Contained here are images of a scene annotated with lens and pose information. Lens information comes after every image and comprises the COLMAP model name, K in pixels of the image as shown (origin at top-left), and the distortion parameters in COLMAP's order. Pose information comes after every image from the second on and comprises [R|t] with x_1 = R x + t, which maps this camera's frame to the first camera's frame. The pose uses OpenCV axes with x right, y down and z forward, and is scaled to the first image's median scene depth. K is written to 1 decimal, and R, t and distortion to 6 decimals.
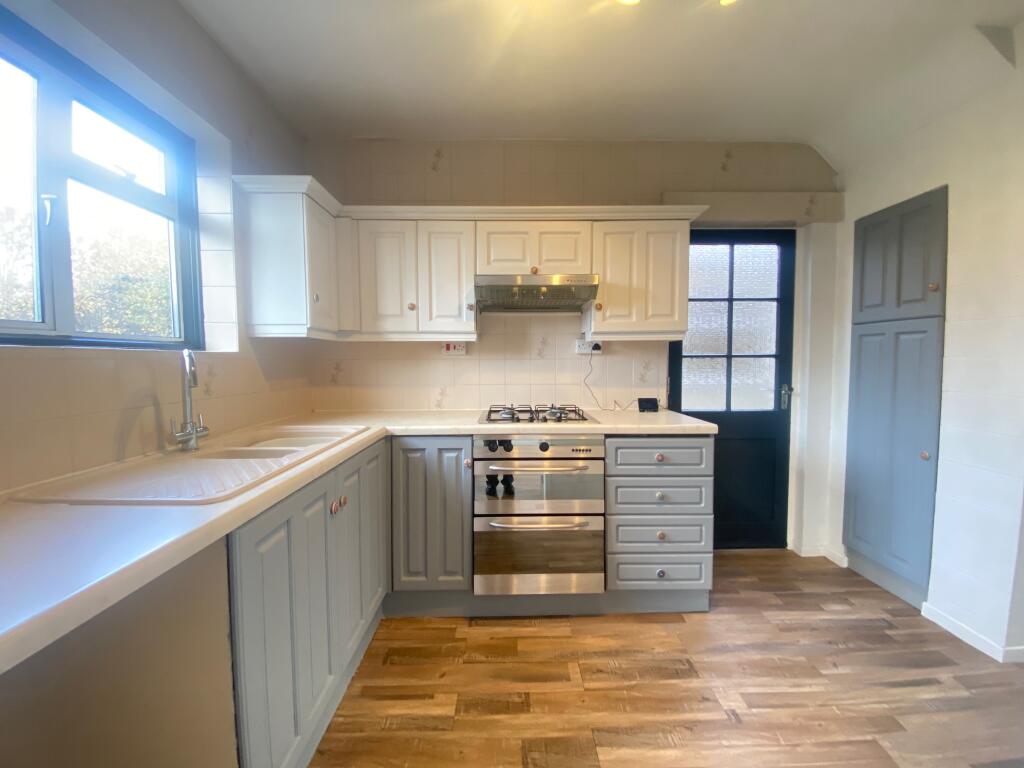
lens RADIAL K [[413.4, 0, 511.5], [0, 413.4, 384.2], [0, 0, 1]] dist [0.034202, -0.025283]
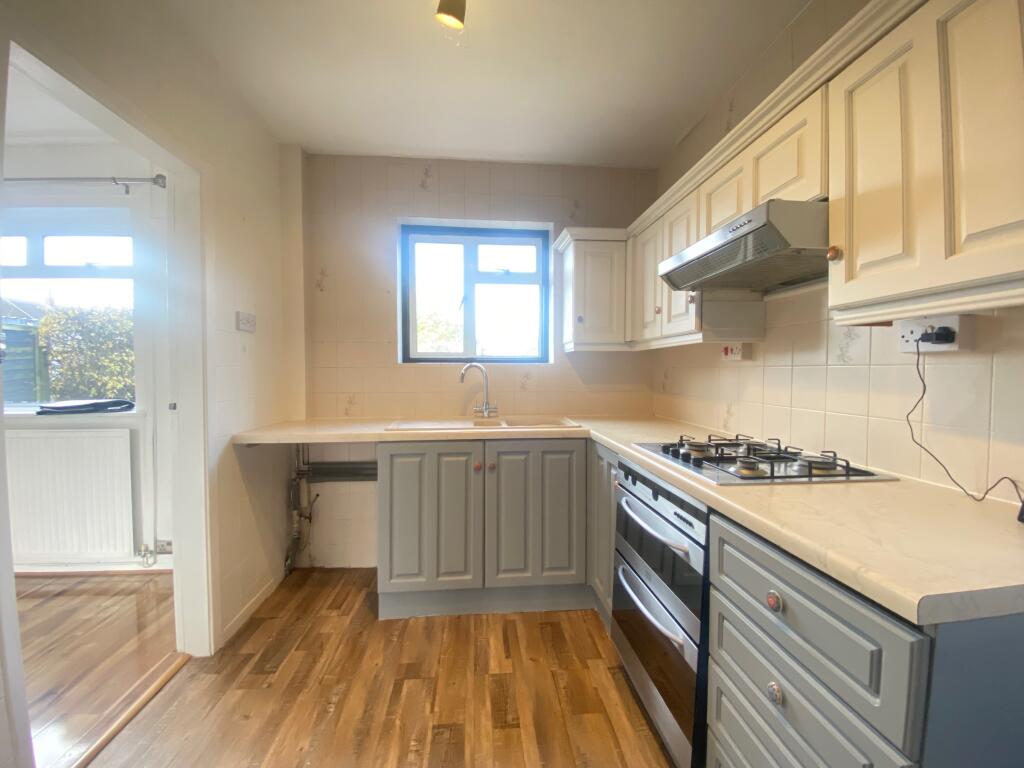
lens RADIAL K [[413.4, 0, 511.5], [0, 413.4, 384.2], [0, 0, 1]] dist [0.034202, -0.025283]
pose [[0.093140, 0.035699, -0.995013, 0.833569], [-0.055581, 0.997985, 0.030603, -0.042406], [0.994100, 0.052453, 0.094936, 0.761817]]
